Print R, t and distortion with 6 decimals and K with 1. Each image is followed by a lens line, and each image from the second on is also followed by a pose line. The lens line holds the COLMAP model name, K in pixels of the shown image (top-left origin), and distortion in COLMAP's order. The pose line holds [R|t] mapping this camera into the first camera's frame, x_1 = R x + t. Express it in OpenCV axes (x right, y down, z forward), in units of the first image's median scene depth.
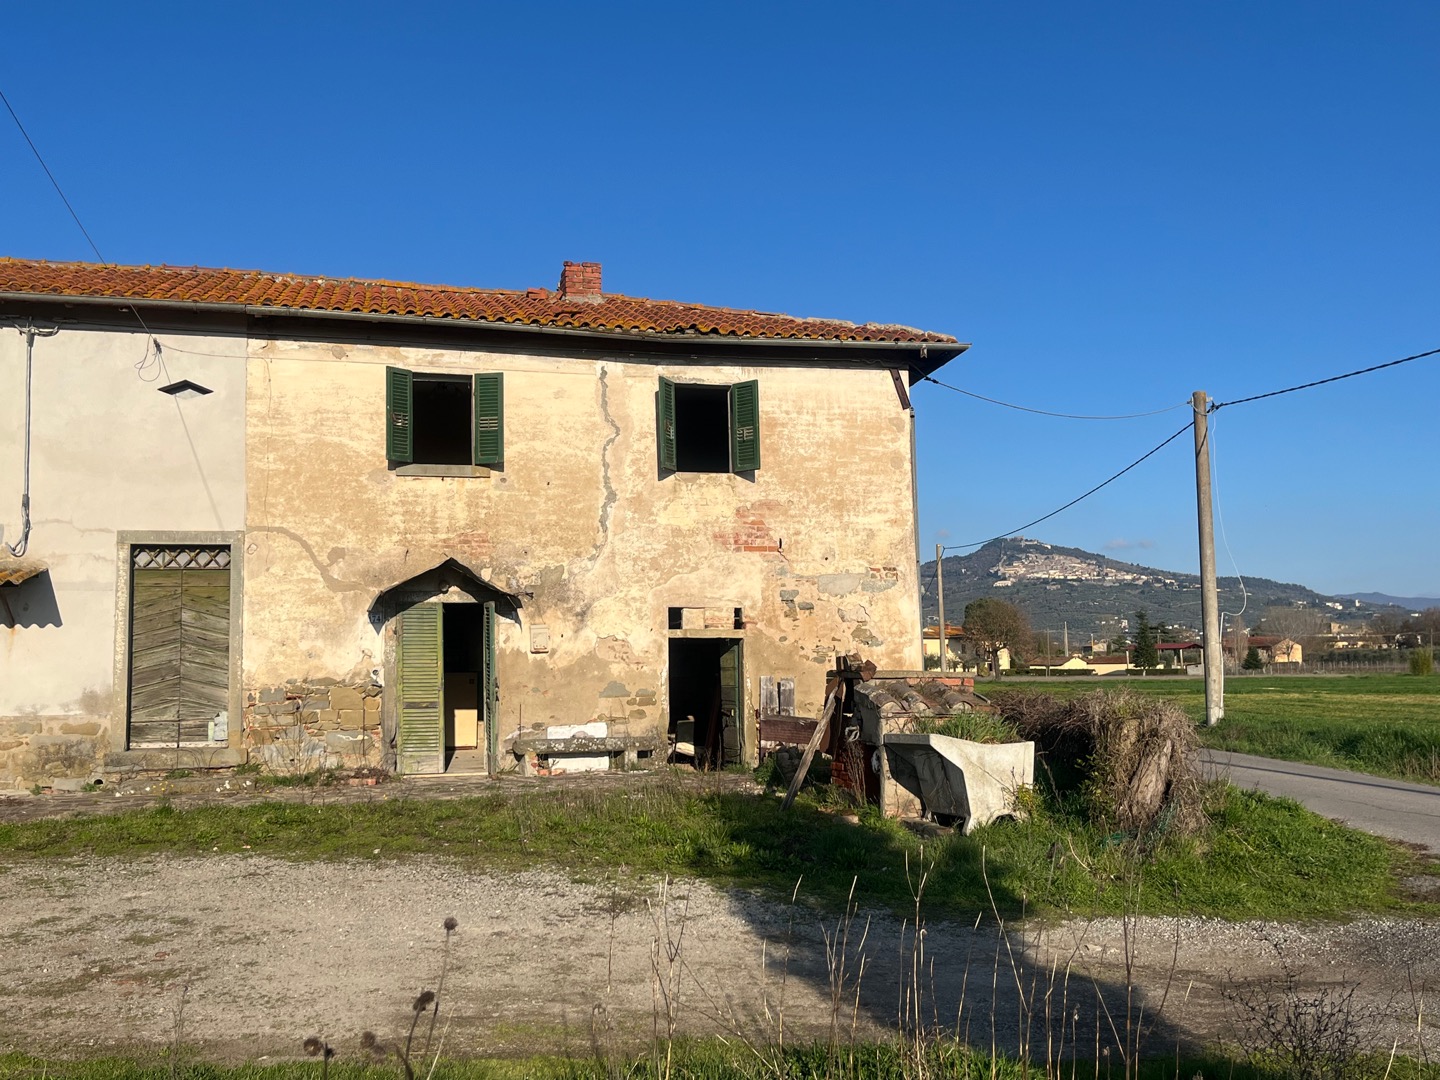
lens RADIAL K [[1340.0, 0, 715.4], [0, 1340.0, 536.7], [0, 0, 1]] dist [0.089584, 0.000000]
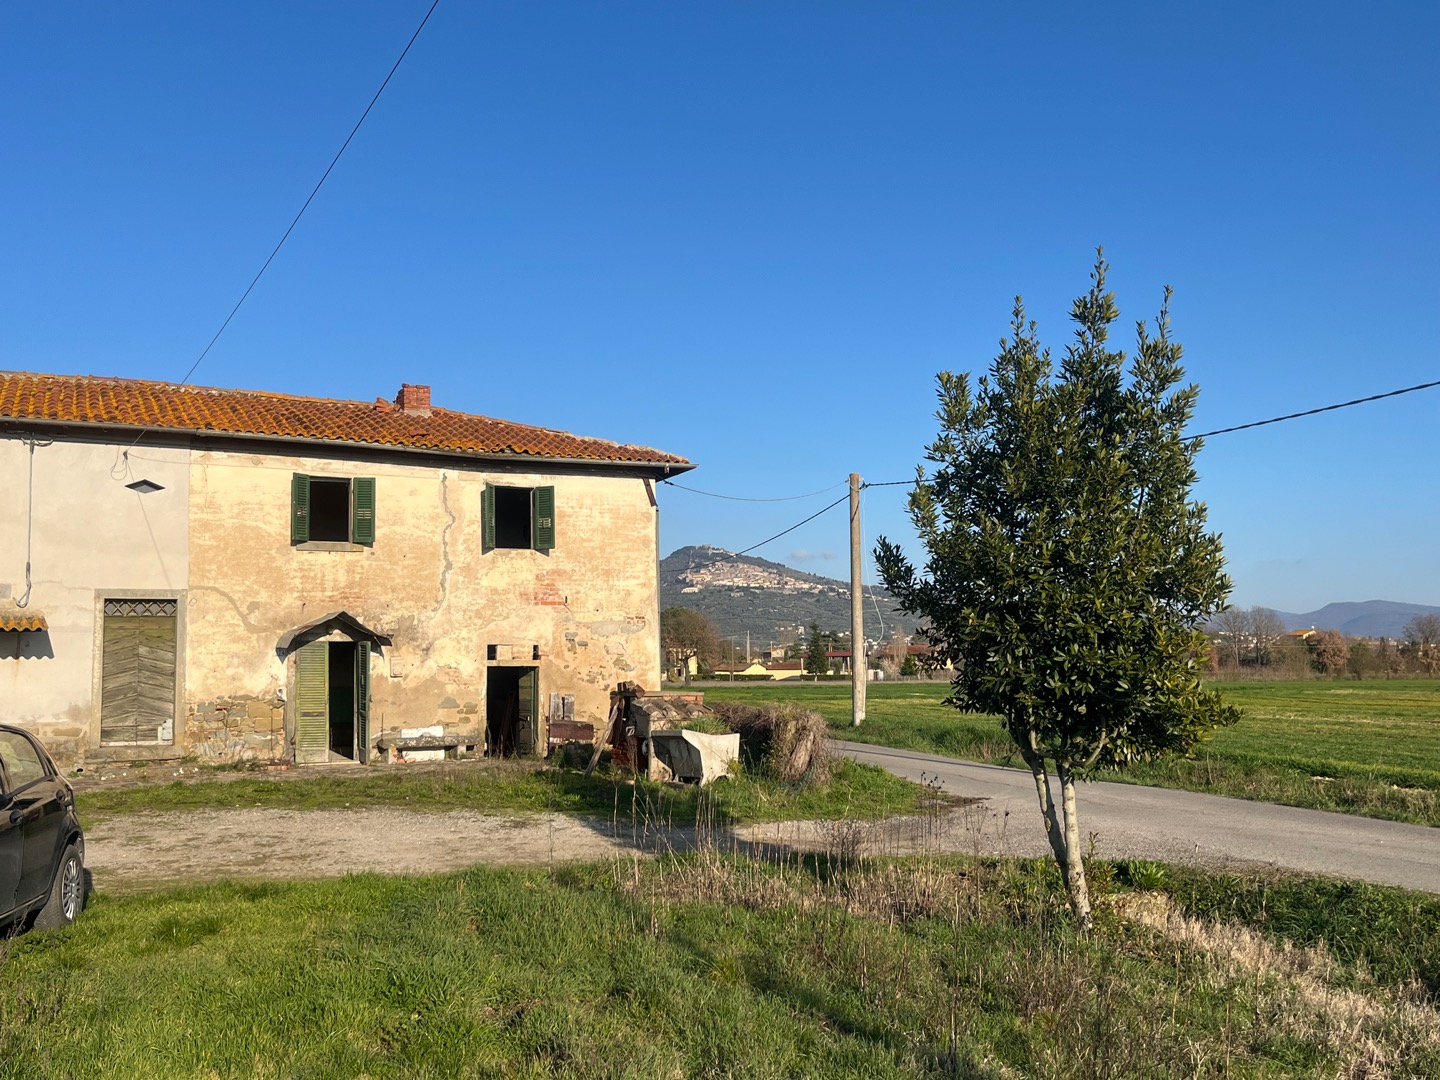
lens RADIAL K [[1340.0, 0, 711.7], [0, 1340.0, 549.1], [0, 0, 1]] dist [0.089584, 0.000000]
pose [[0.974302, 0.025239, 0.223826, -0.131185], [-0.026548, 0.999643, 0.002842, -0.061582], [-0.223674, -0.008711, 0.974625, -0.461725]]
